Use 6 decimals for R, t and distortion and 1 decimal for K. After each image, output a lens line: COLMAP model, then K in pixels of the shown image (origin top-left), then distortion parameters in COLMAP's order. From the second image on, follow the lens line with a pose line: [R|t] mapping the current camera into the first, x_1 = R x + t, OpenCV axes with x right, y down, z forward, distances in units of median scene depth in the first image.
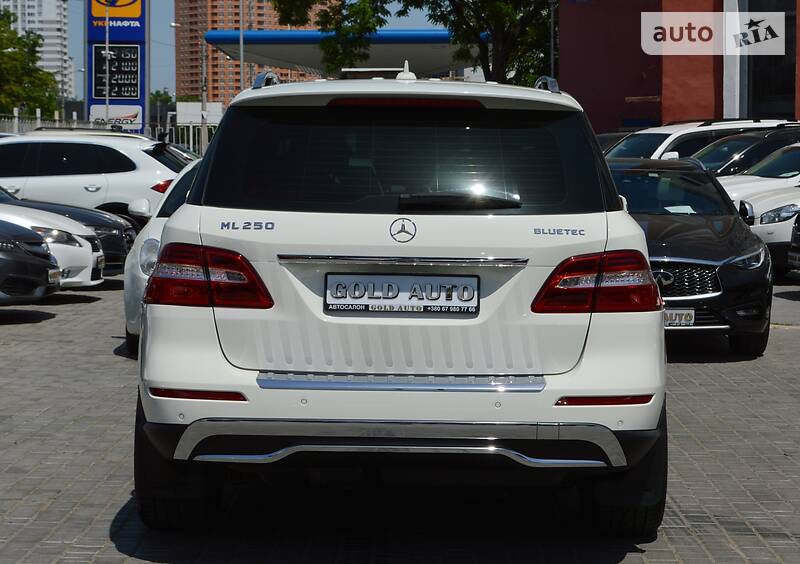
lens RADIAL K [[1976.9, 0, 400.0], [0, 1976.9, 282.0], [0, 0, 1]] dist [0.066867, -0.284618]
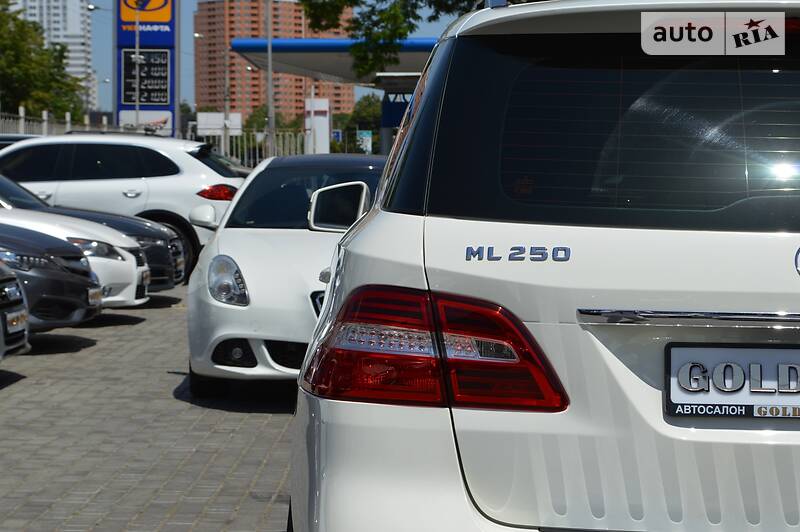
lens RADIAL K [[1779.0, 0, 400.0], [0, 1779.0, 266.0], [0, 0, 1]] dist [0.008511, 0.197725]
pose [[0.999964, -0.000183, 0.008425, -0.041037], [0.000253, 0.999965, -0.008327, -0.007781], [-0.008423, 0.008328, 0.999930, 0.192467]]
